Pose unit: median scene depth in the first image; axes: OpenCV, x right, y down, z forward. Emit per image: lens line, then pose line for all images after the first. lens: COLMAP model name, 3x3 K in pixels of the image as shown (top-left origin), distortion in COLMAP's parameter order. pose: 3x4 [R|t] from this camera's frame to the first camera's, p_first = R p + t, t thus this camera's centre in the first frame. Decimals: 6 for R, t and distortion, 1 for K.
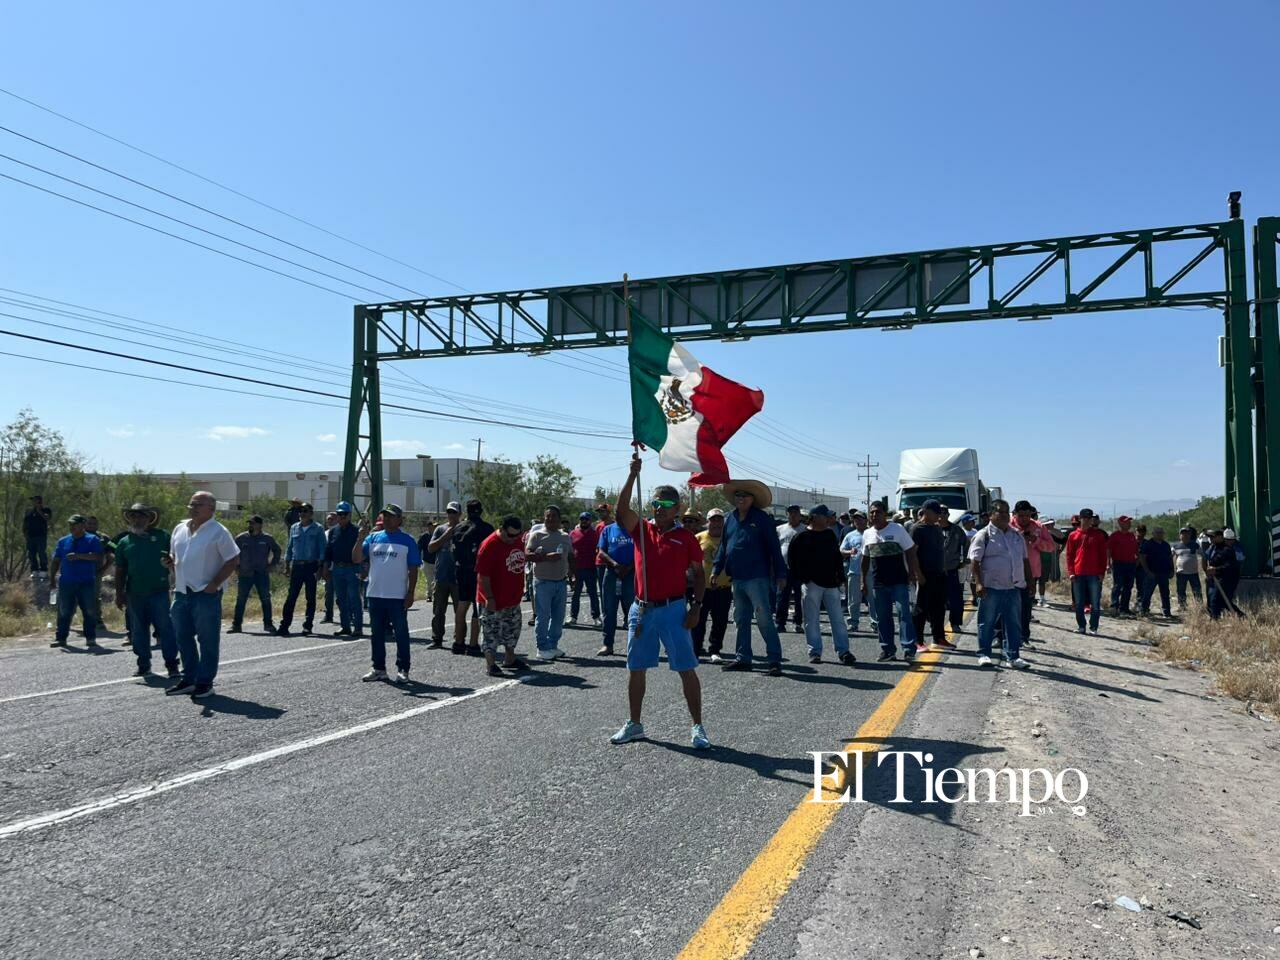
lens RADIAL K [[921.5, 0, 640.0], [0, 921.5, 480.0], [0, 0, 1]] dist [0.071333, -0.086358]
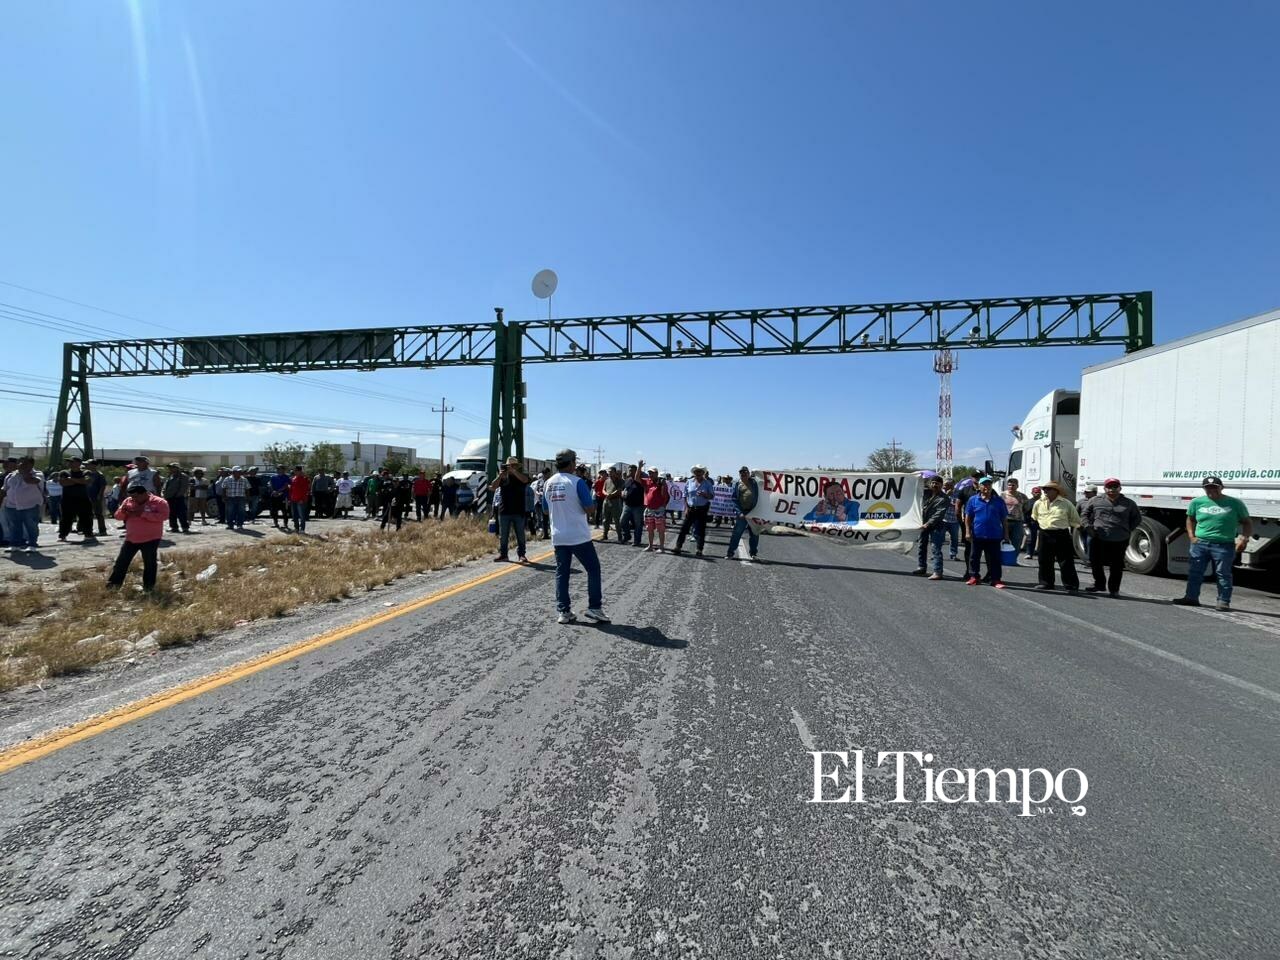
lens RADIAL K [[575.3, 0, 640.0], [0, 575.3, 480.0], [0, 0, 1]] dist [-0.000048, 0.000317]
pose [[0.983521, -0.002332, 0.180780, 1.978557], [-0.007019, 0.998671, 0.051068, -0.030513], [-0.180659, -0.051496, 0.982197, -0.714832]]
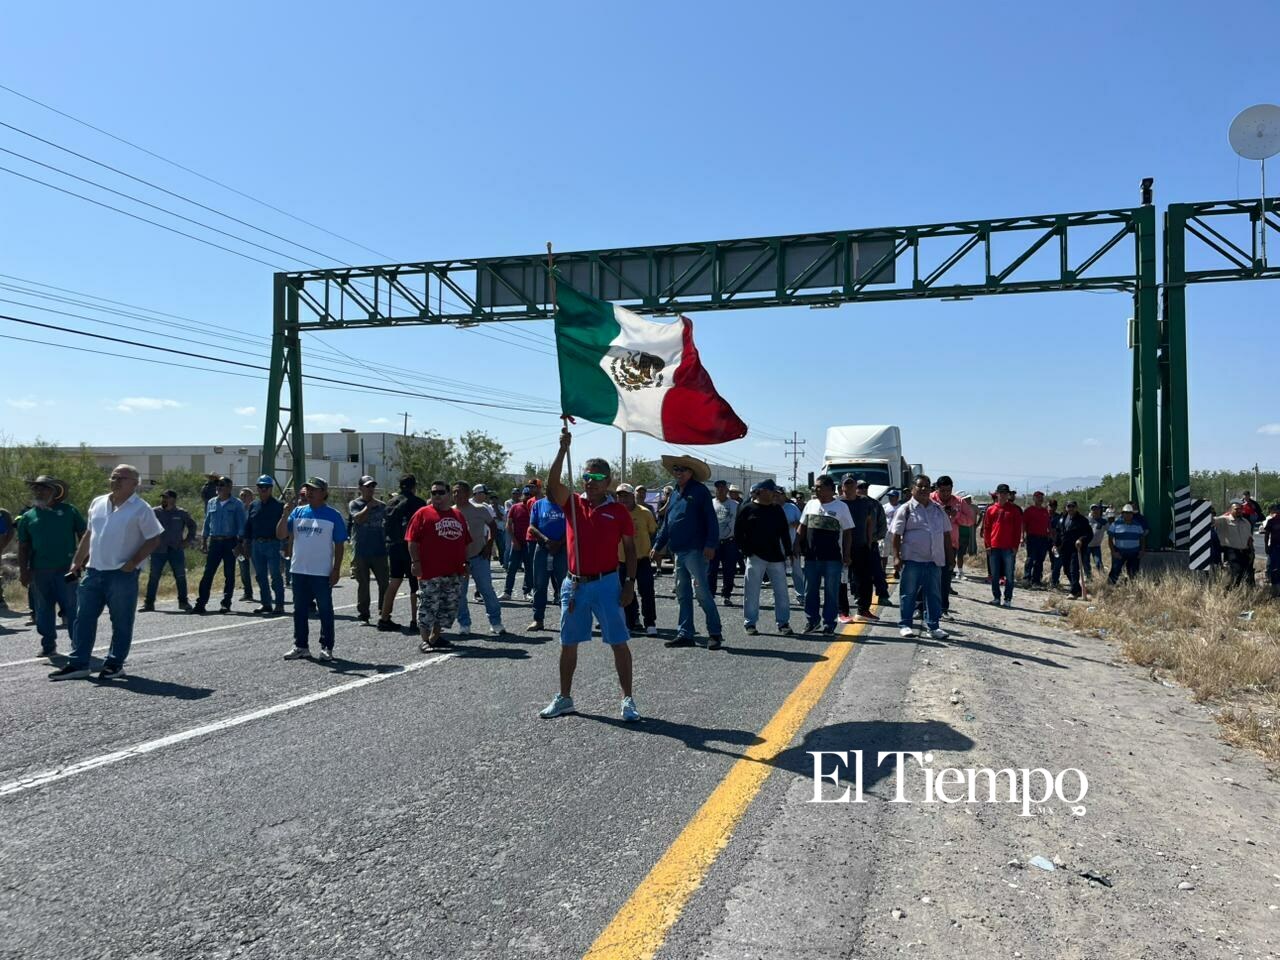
lens RADIAL K [[921.5, 0, 640.0], [0, 921.5, 480.0], [0, 0, 1]] dist [0.071333, -0.086358]
pose [[0.997184, 0.002051, 0.074966, 0.000022], [-0.004028, 0.999648, 0.026228, 0.001208], [-0.074886, -0.026456, 0.996841, 0.003692]]
